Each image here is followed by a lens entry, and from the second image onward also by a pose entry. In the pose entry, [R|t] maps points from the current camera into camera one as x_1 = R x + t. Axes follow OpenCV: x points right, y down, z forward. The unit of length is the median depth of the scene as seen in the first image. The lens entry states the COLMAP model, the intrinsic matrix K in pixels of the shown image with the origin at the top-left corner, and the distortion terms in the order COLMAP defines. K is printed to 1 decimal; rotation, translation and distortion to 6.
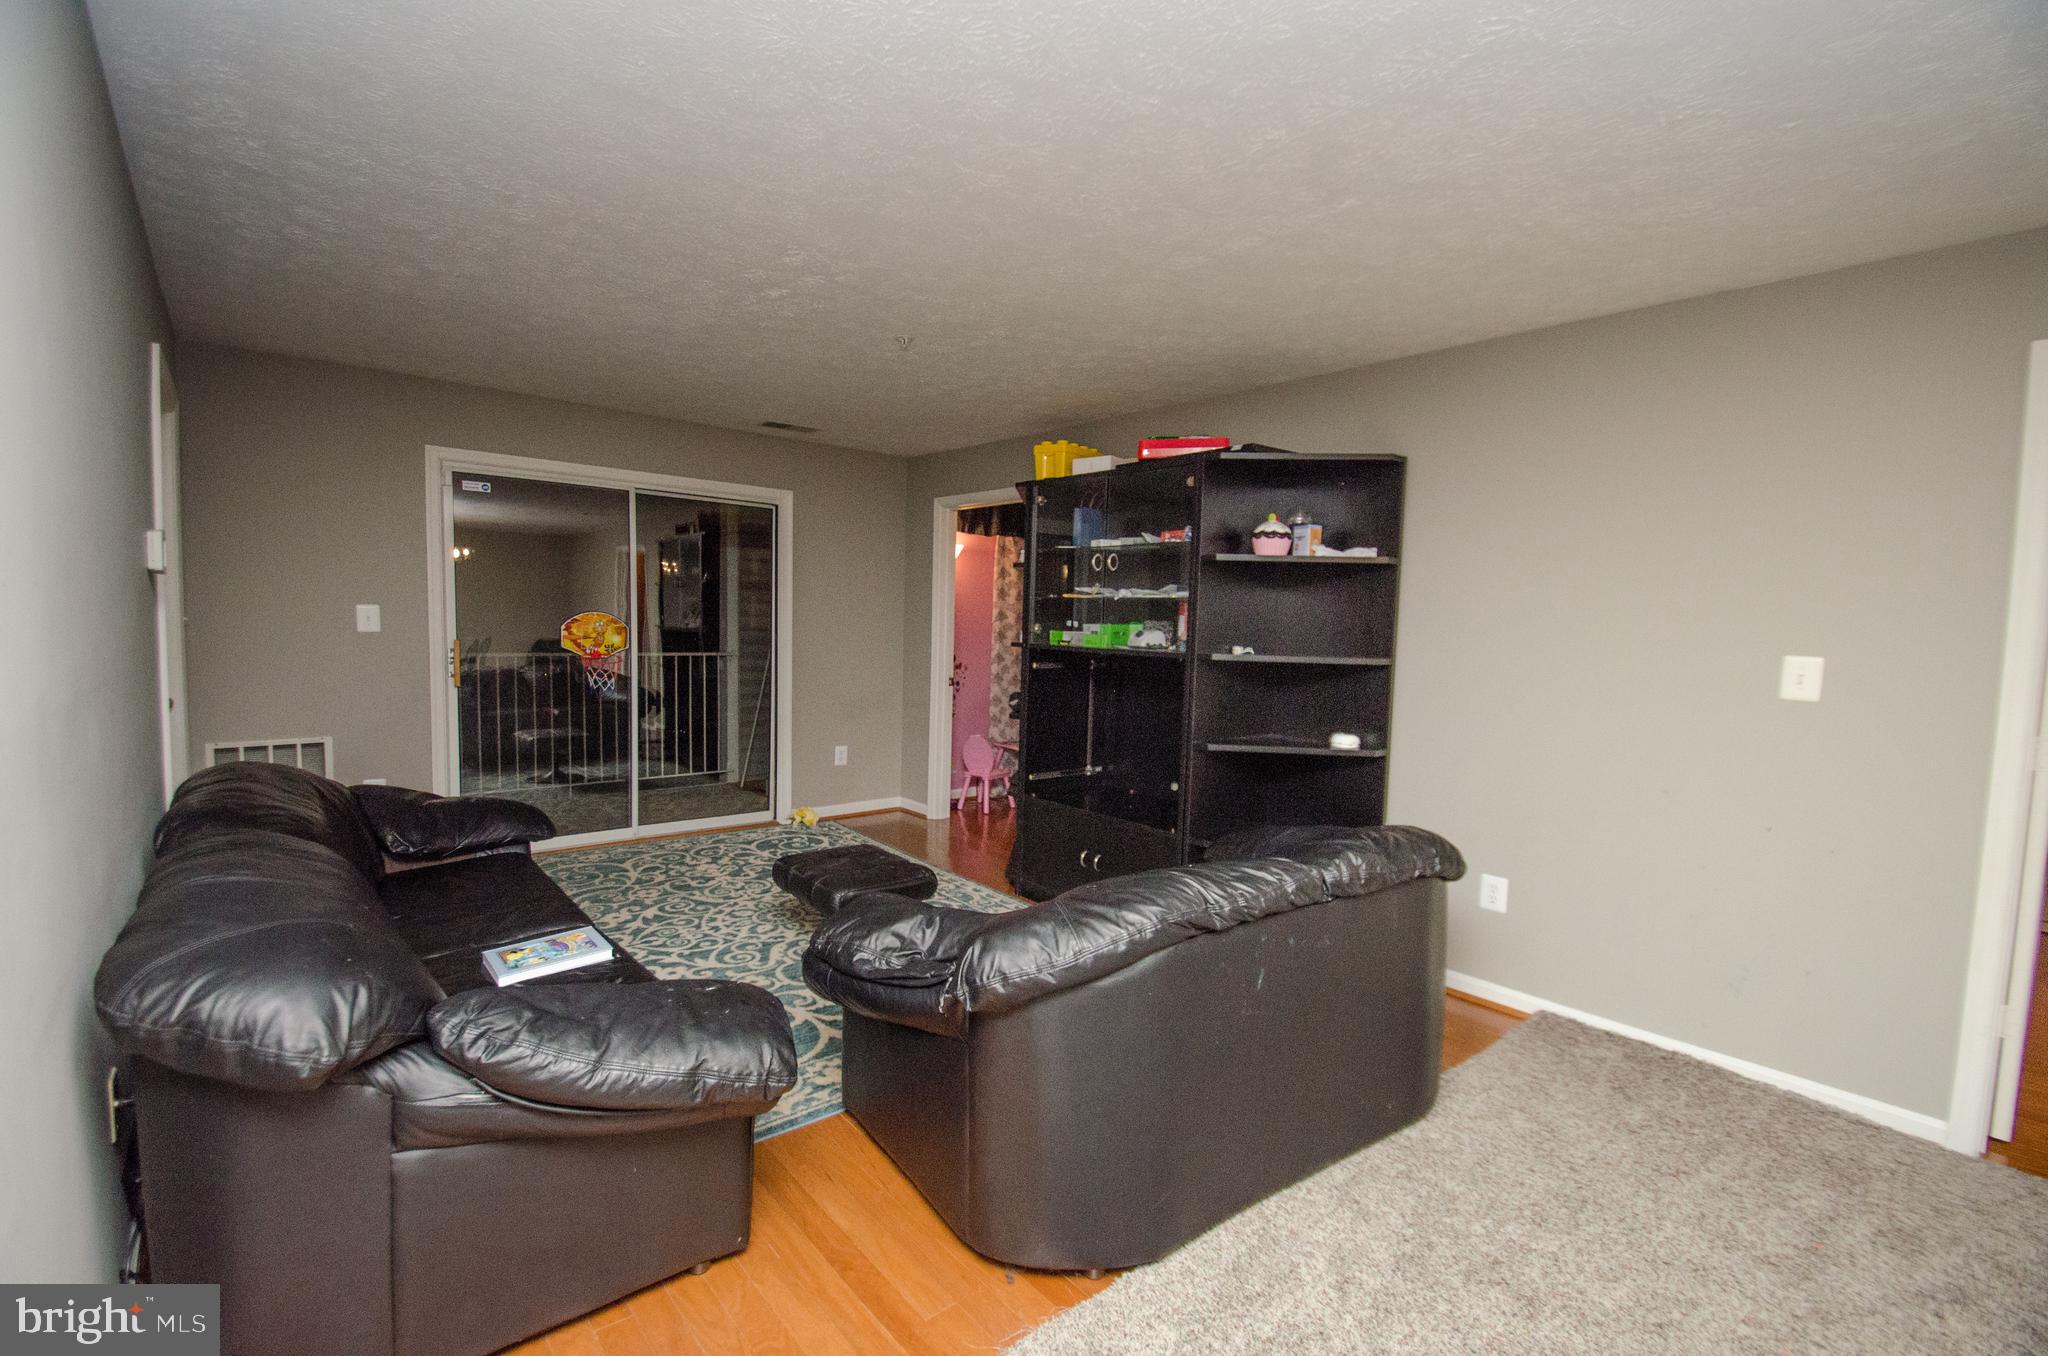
lens RADIAL K [[892.8, 0, 1019.7], [0, 892.8, 687.0], [0, 0, 1]] dist [0.017422, -0.017148]
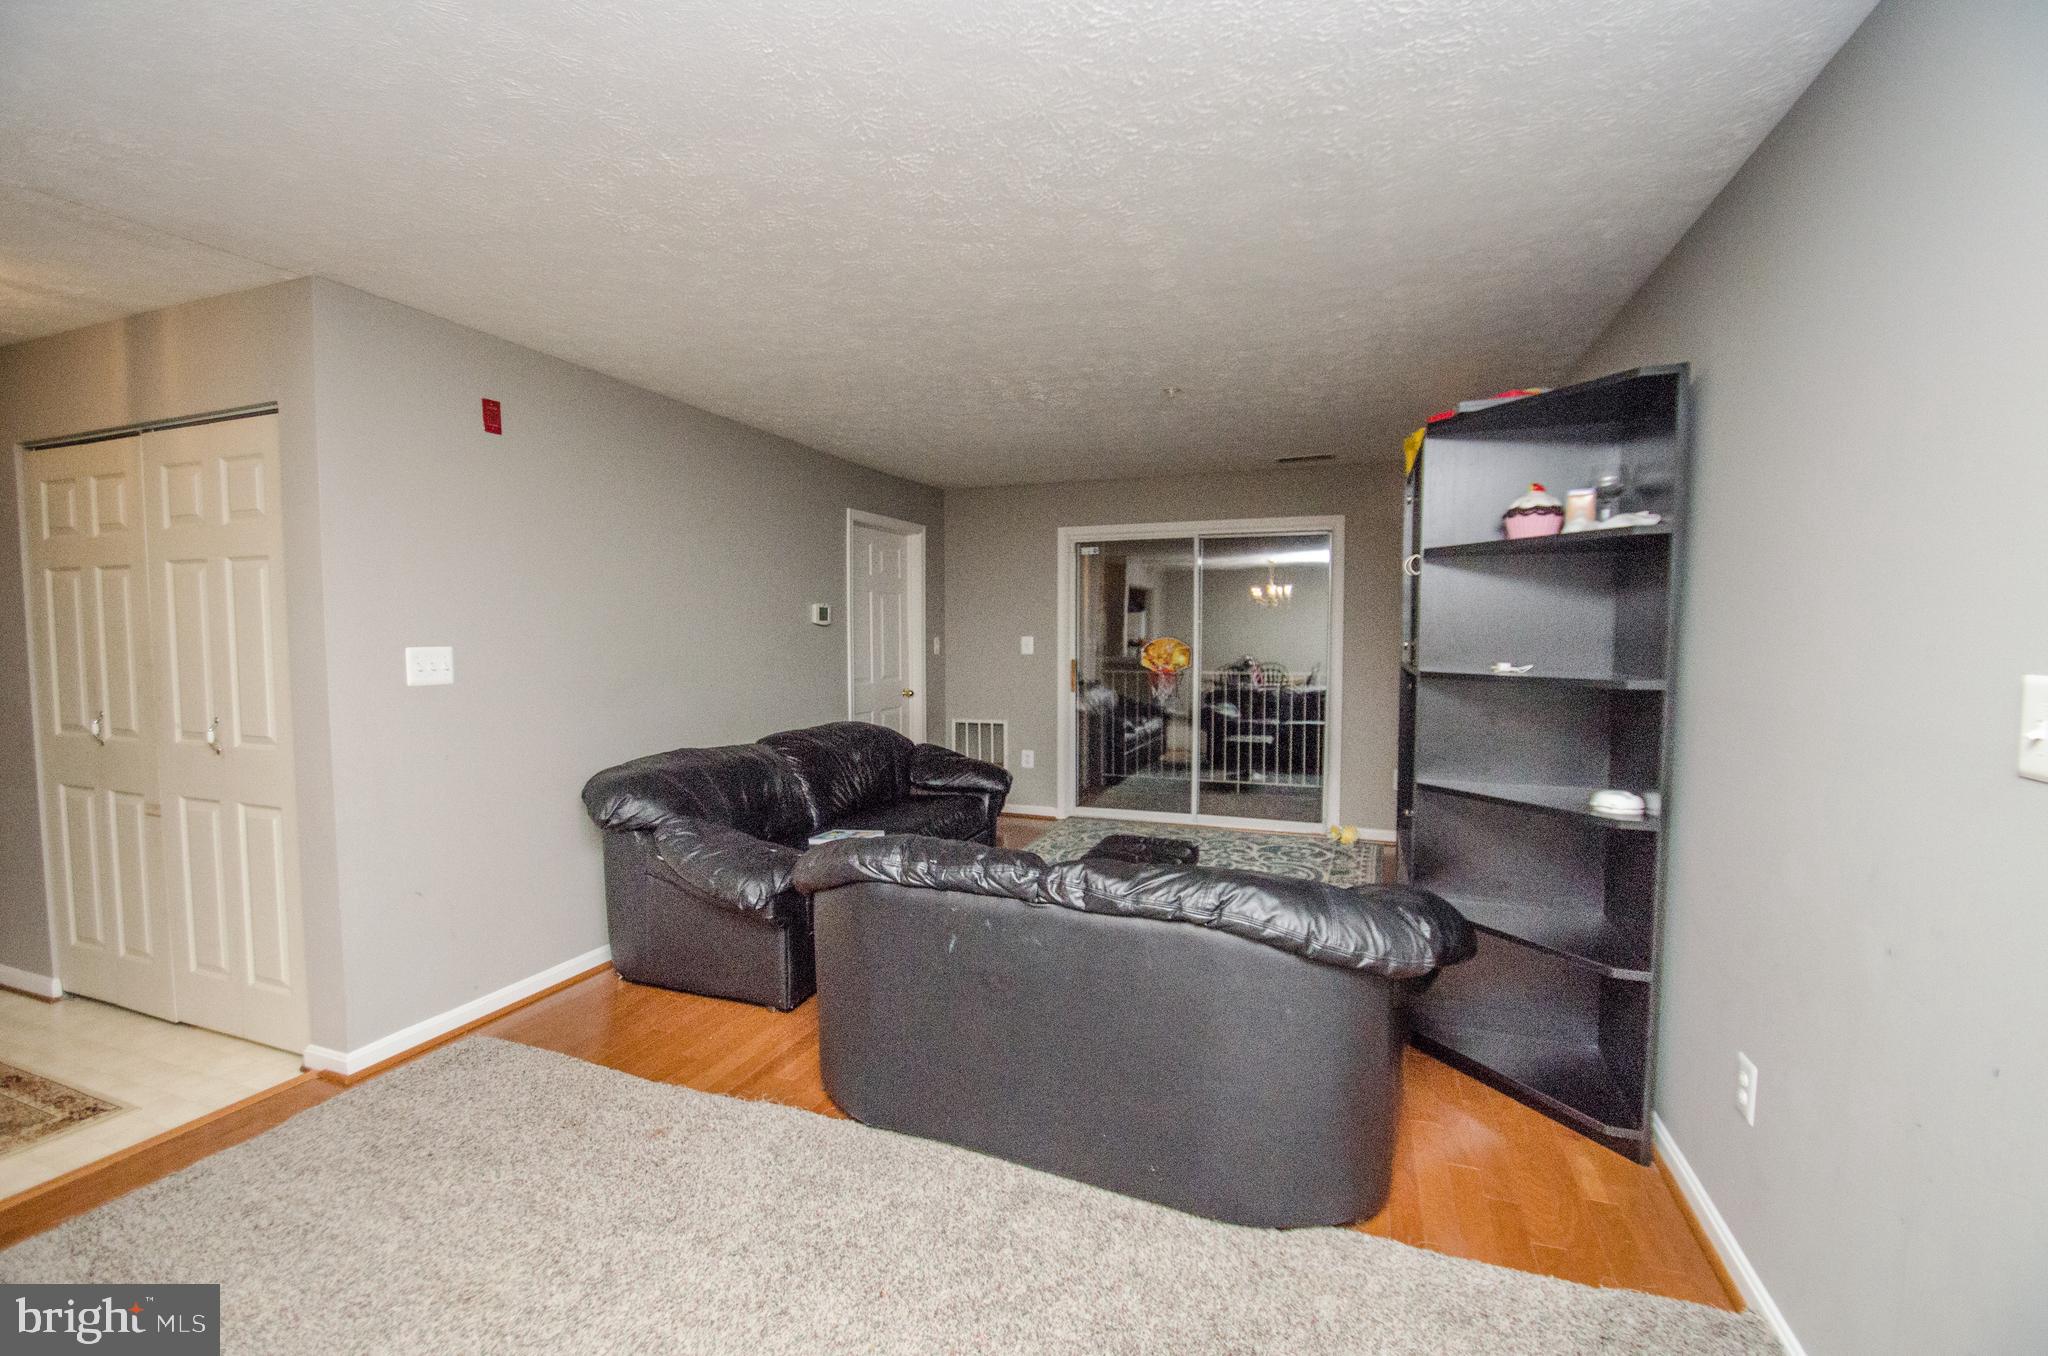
lens RADIAL K [[892.8, 0, 1019.7], [0, 892.8, 687.0], [0, 0, 1]] dist [0.017422, -0.017148]
pose [[0.492732, 0.026288, -0.869784, 0.637722], [-0.056681, 0.998390, -0.001935, 0.000434], [0.868333, 0.050253, 0.493429, 0.242276]]
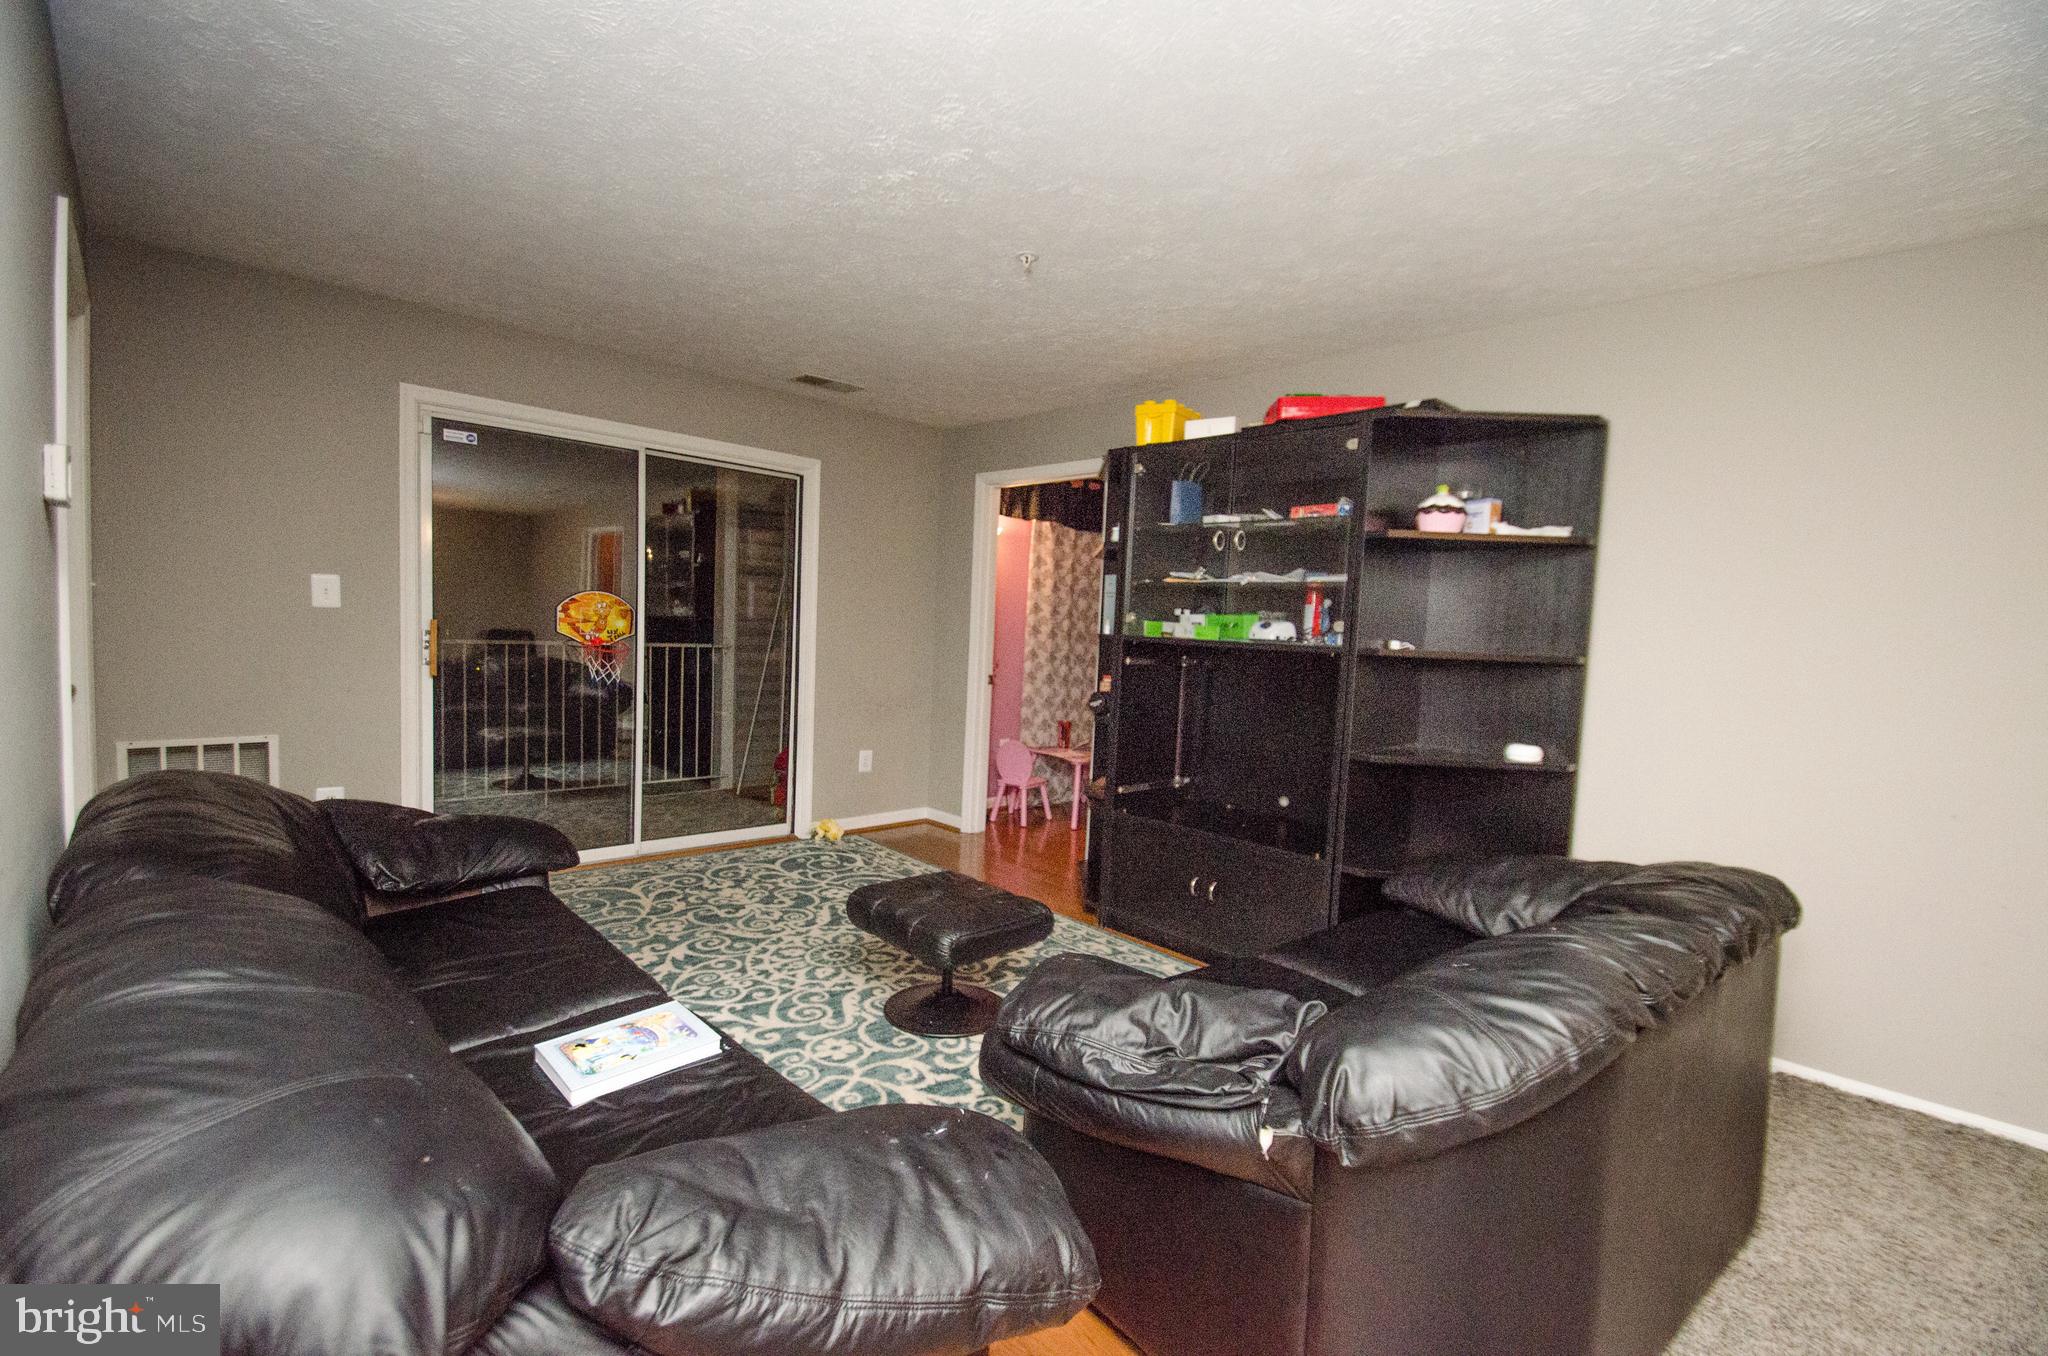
lens RADIAL K [[892.8, 0, 1019.7], [0, 892.8, 687.0], [0, 0, 1]] dist [0.017422, -0.017148]
pose [[0.998147, 0.012824, 0.059479, -0.148245], [-0.012664, 0.999915, -0.003059, 0.005652], [-0.059513, 0.002300, 0.998225, 0.152590]]
